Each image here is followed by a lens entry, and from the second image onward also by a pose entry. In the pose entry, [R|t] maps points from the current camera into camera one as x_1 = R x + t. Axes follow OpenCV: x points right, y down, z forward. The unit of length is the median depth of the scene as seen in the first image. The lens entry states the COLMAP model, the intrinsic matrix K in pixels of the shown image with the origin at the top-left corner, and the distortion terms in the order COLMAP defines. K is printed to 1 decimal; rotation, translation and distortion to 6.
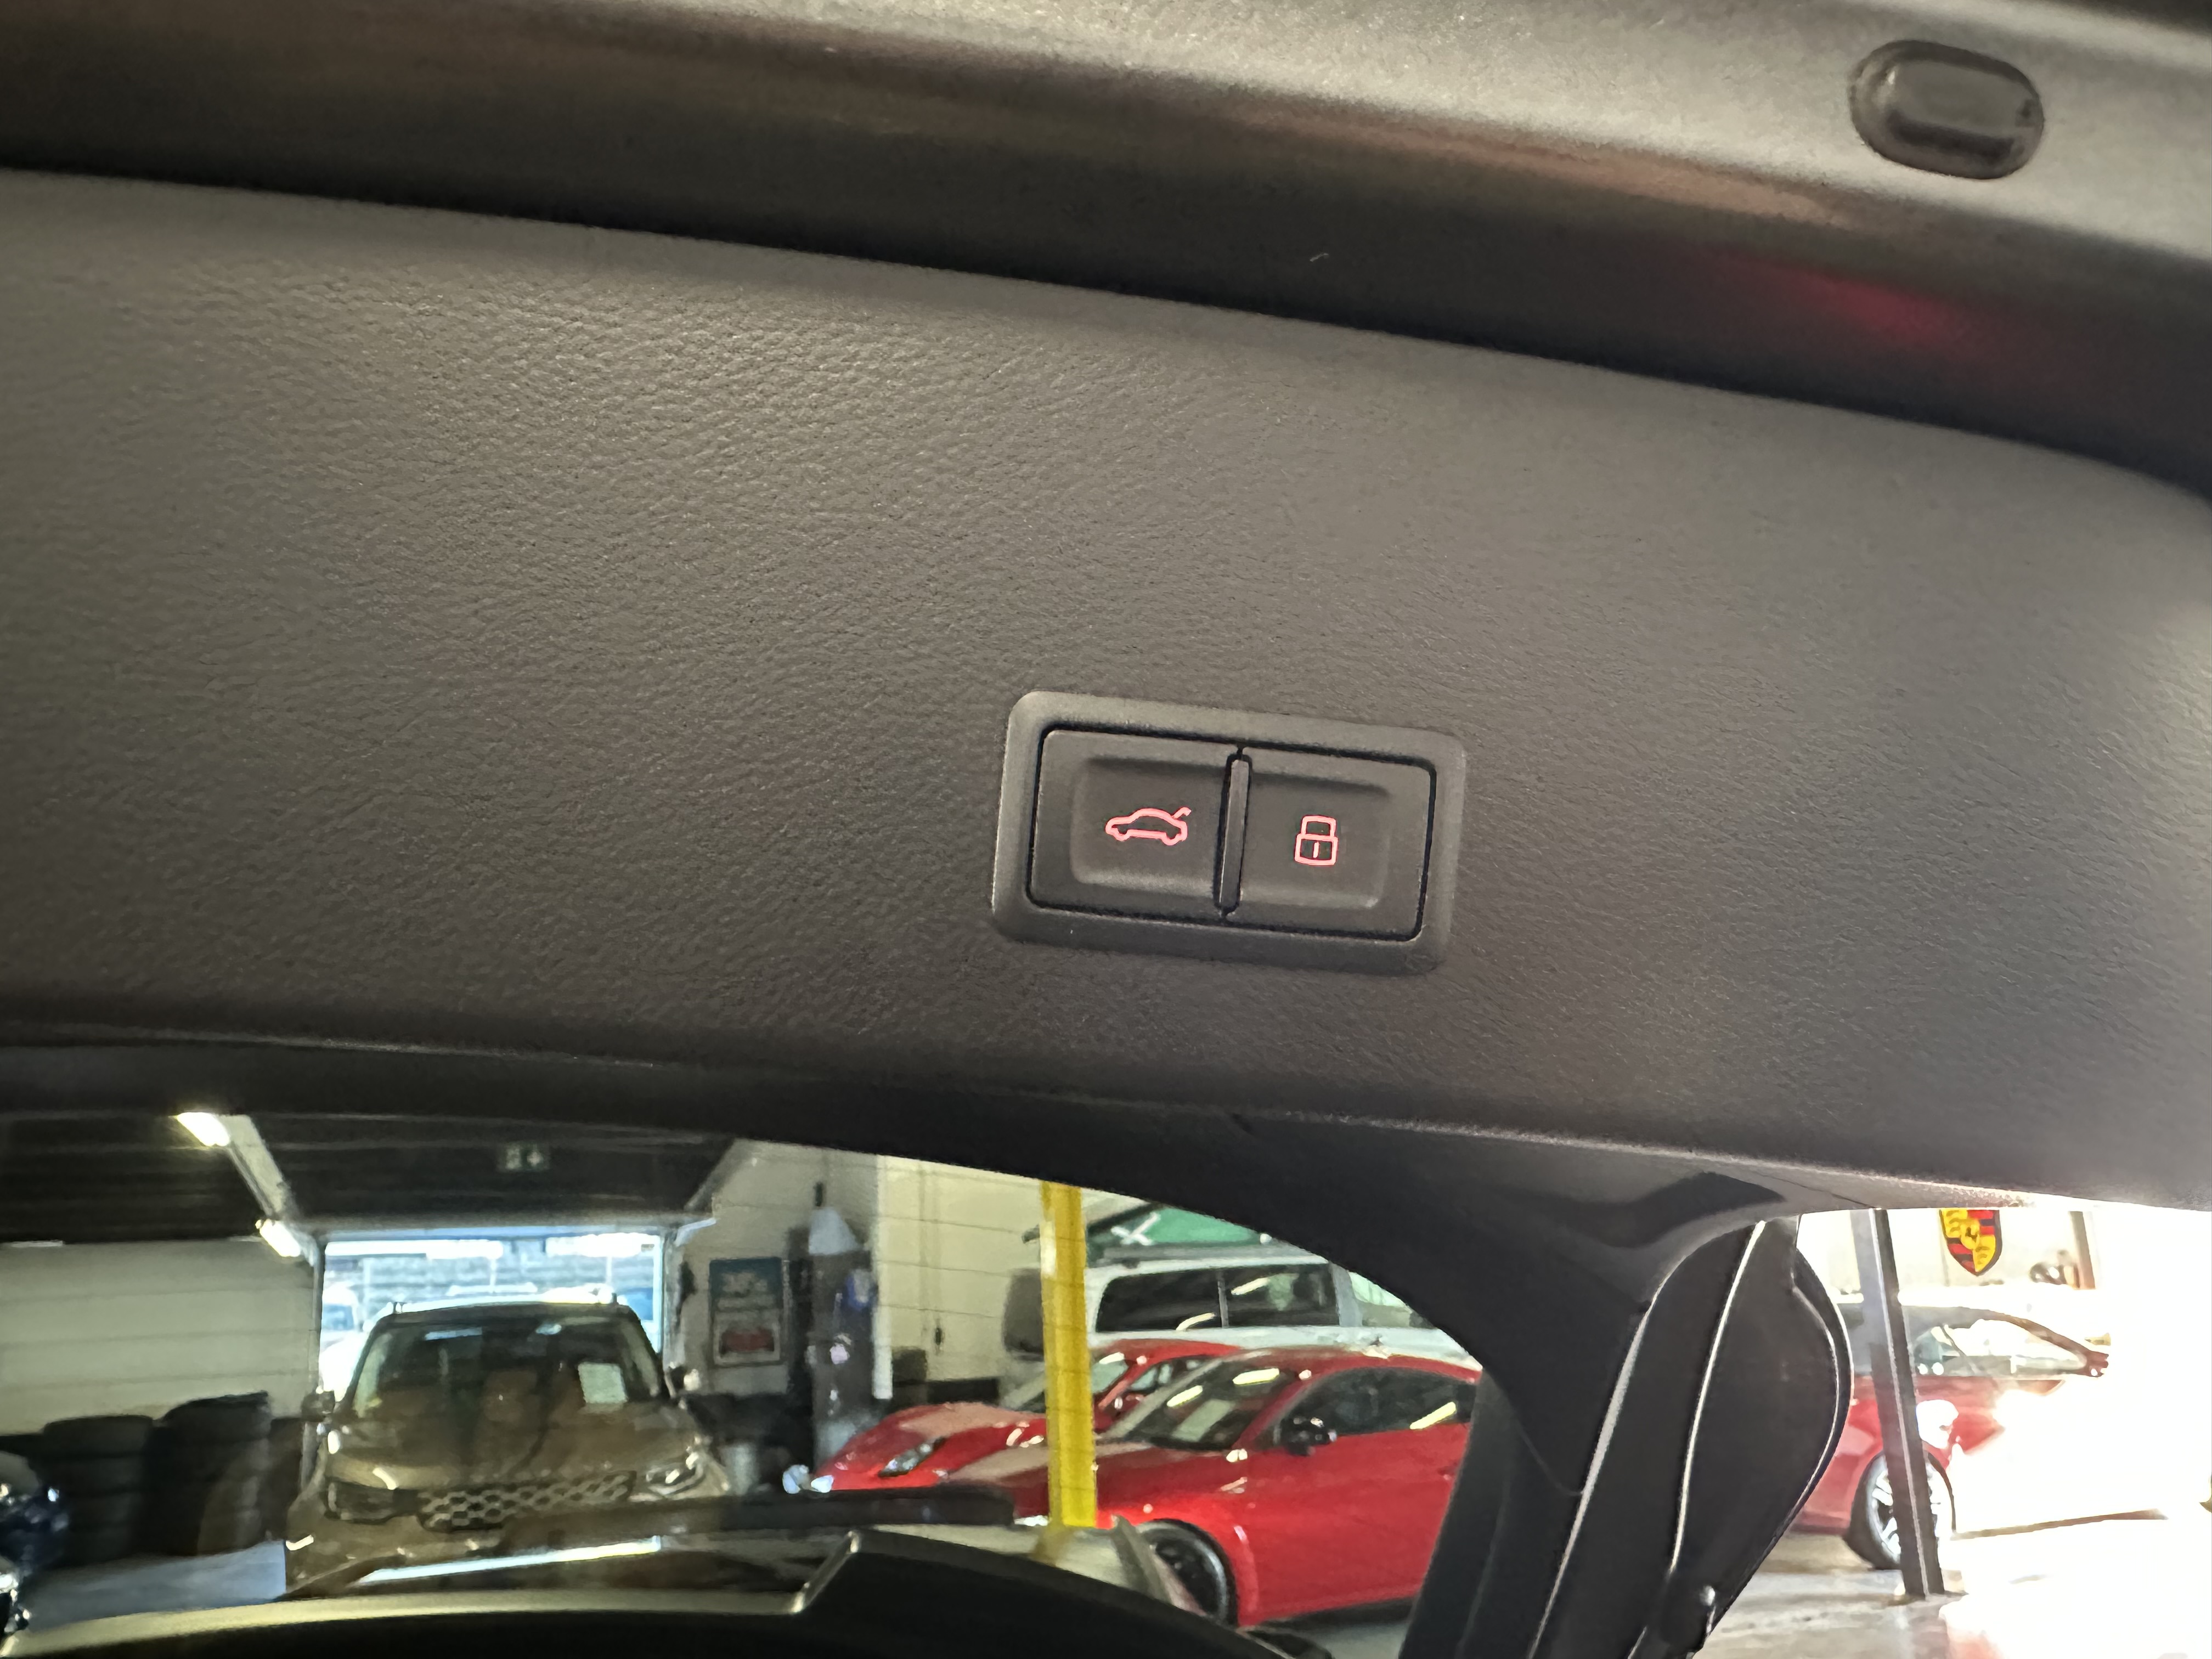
lens RADIAL K [[1564.6, 0, 1059.6], [0, 1564.6, 924.5], [0, 0, 1]] dist [-0.014425, 0.002122]
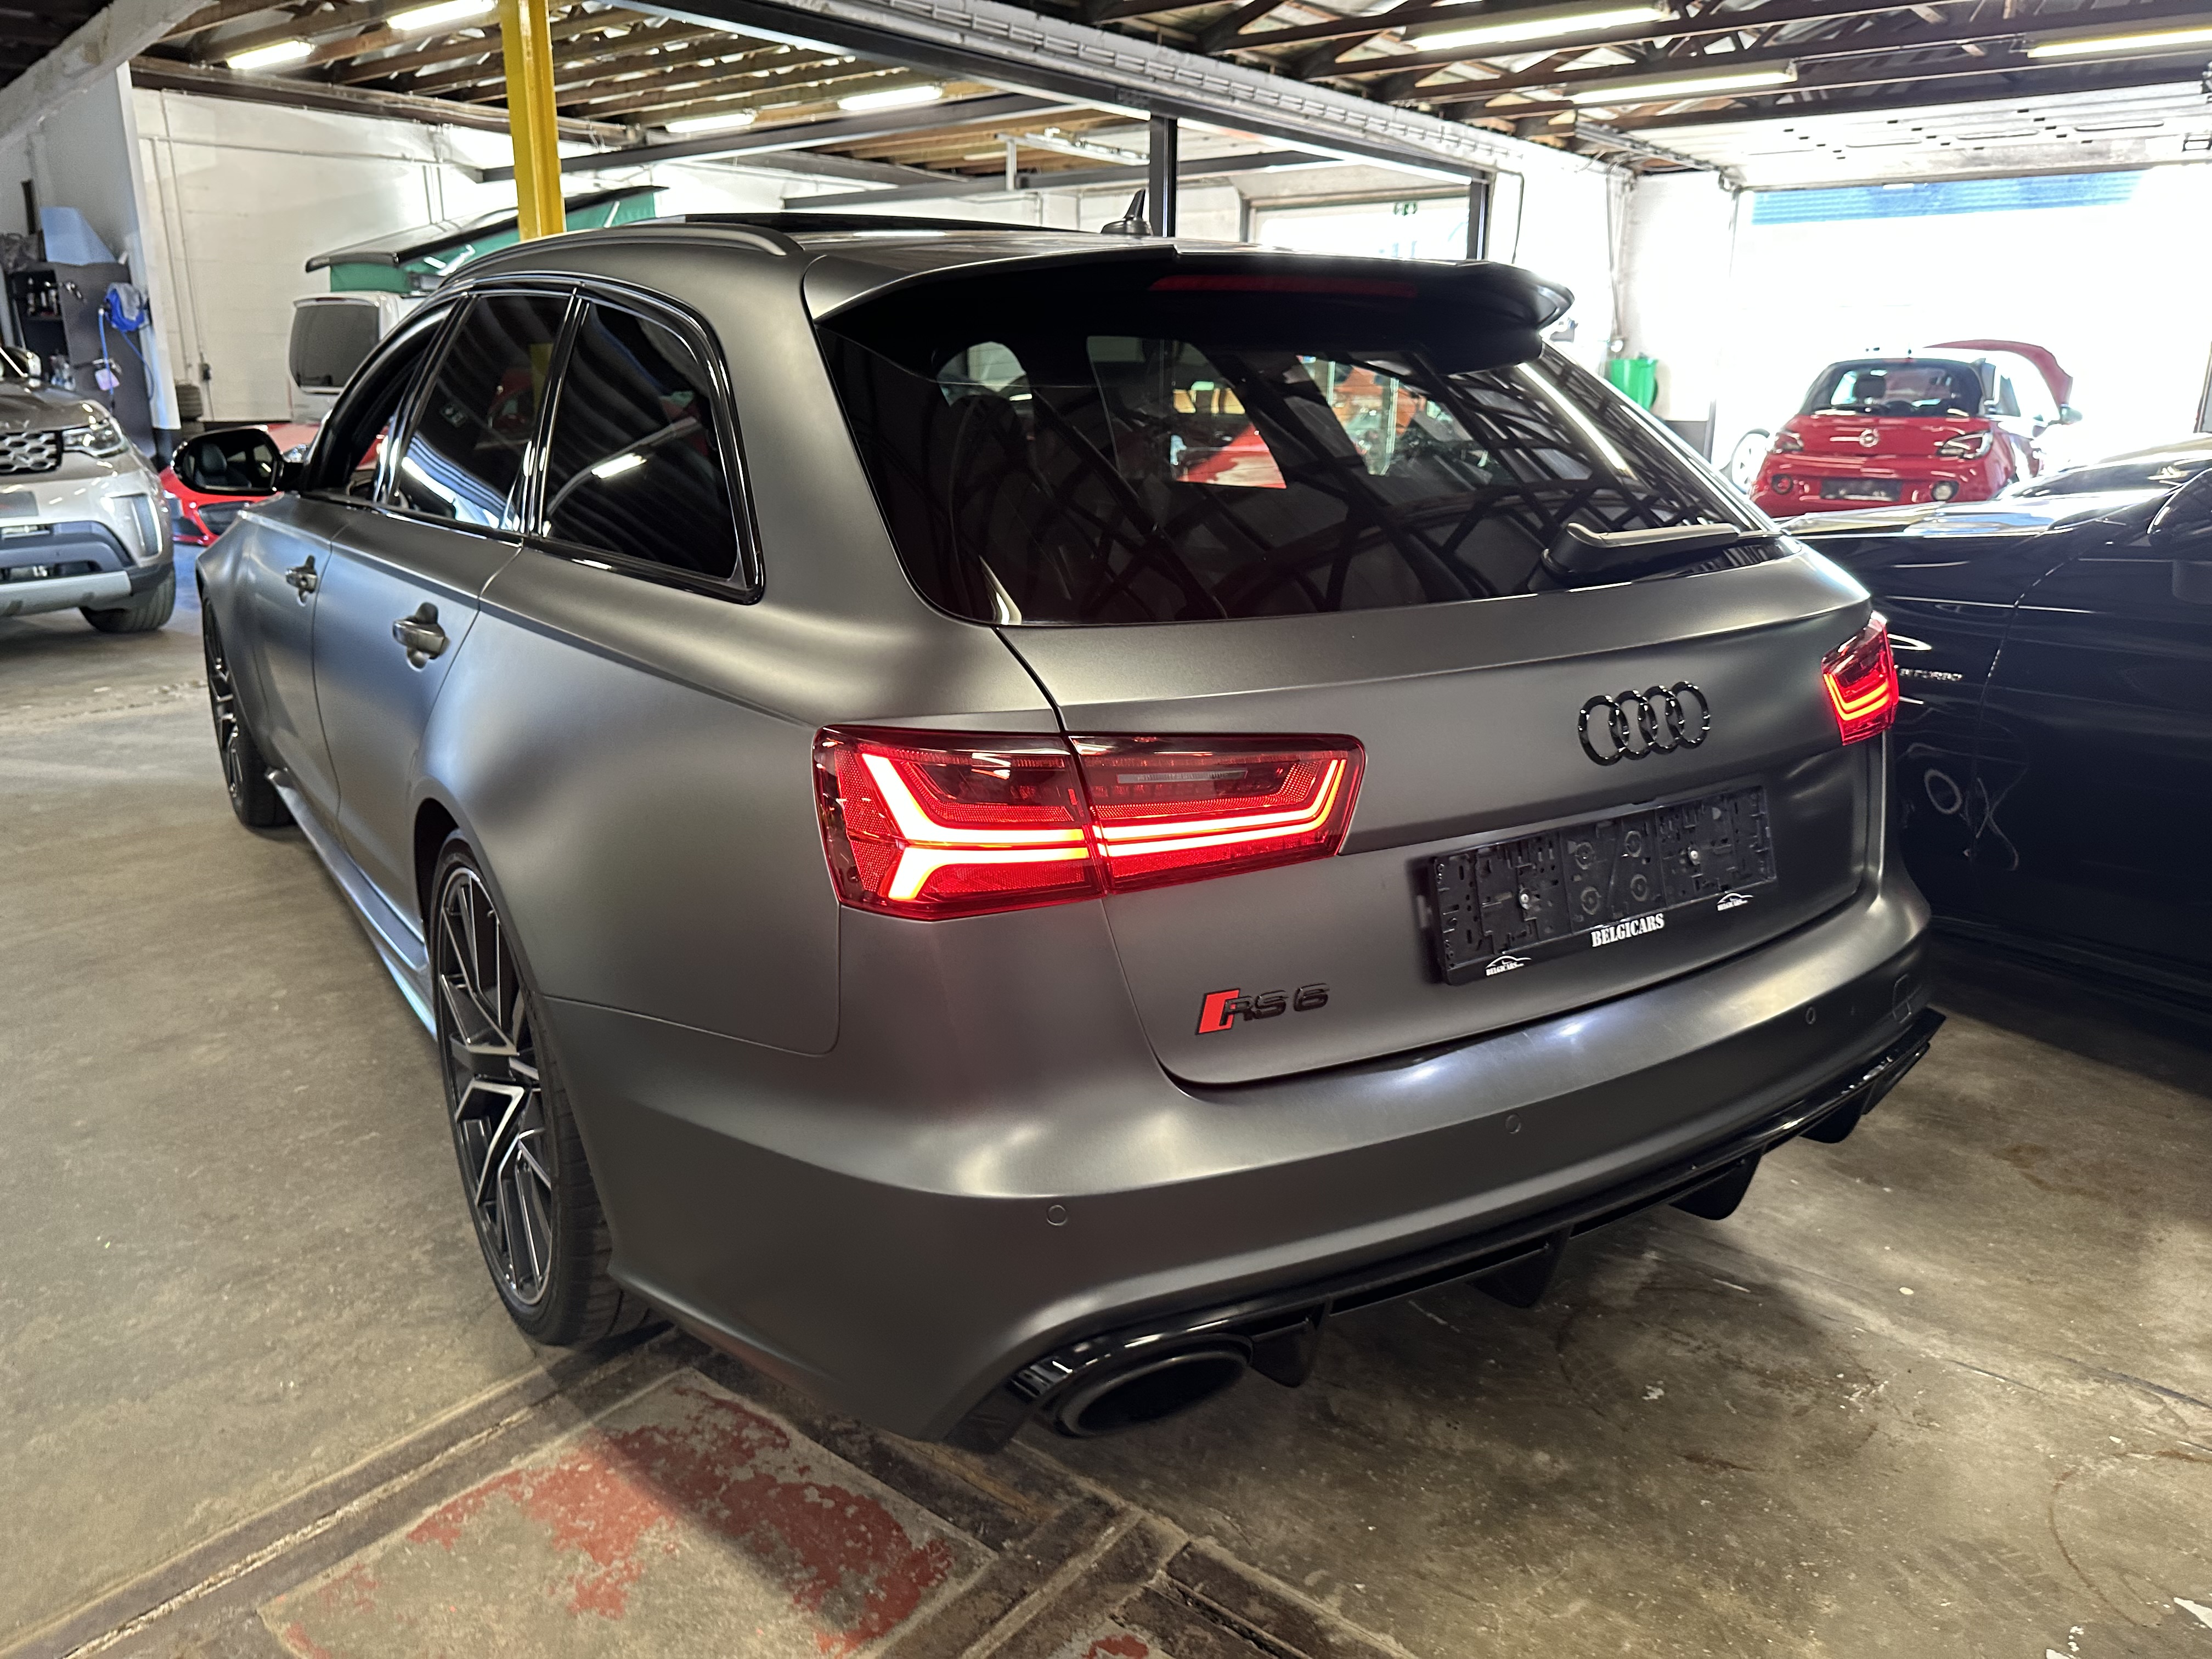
lens RADIAL K [[1544.1, 0, 1106.0], [0, 1544.1, 829.5], [0, 0, 1]] dist [-0.007591, -0.004086]
pose [[0.866032, -0.098030, 0.490285, -0.112444], [-0.148920, 0.885513, 0.440103, 0.031184], [-0.477297, -0.454156, 0.752283, -0.071717]]
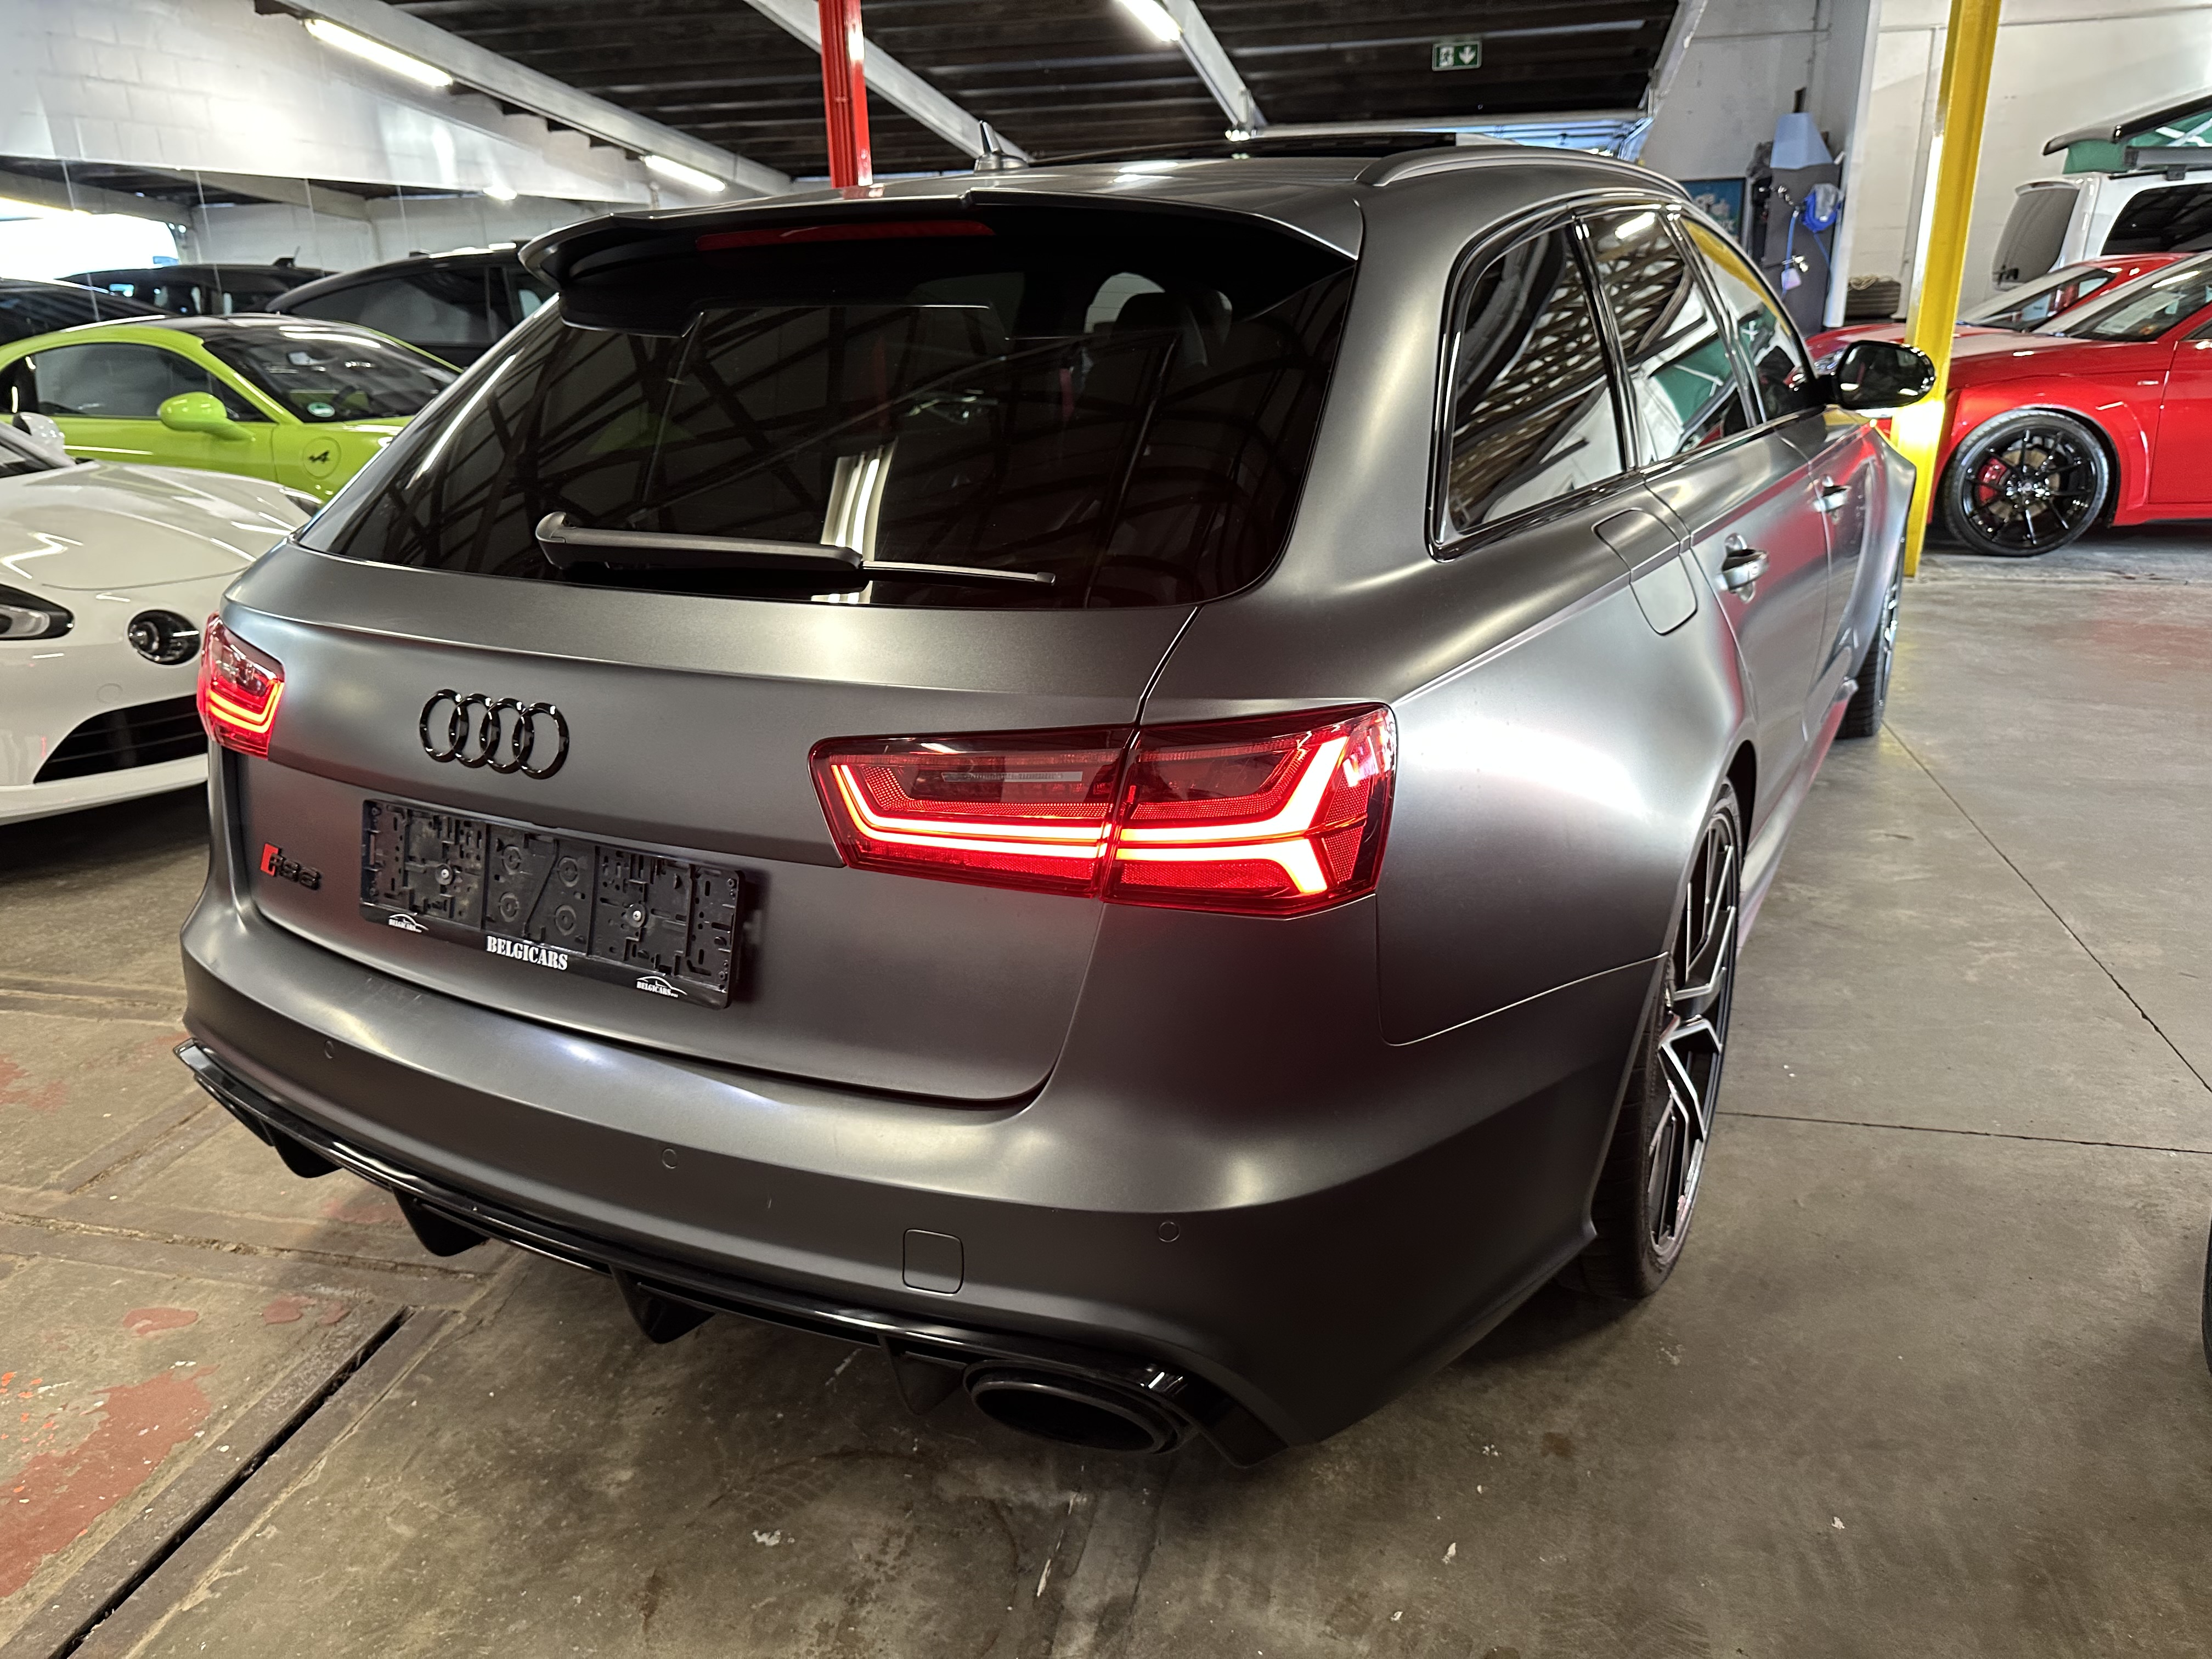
lens RADIAL K [[1554.6, 0, 1099.9], [0, 1554.6, 855.8], [0, 0, 1]] dist [-0.000587, -0.008583]
pose [[0.835517, 0.204350, -0.510052, 0.069329], [0.115942, 0.841802, 0.527188, 0.024384], [0.537093, -0.499611, 0.679647, -0.055374]]
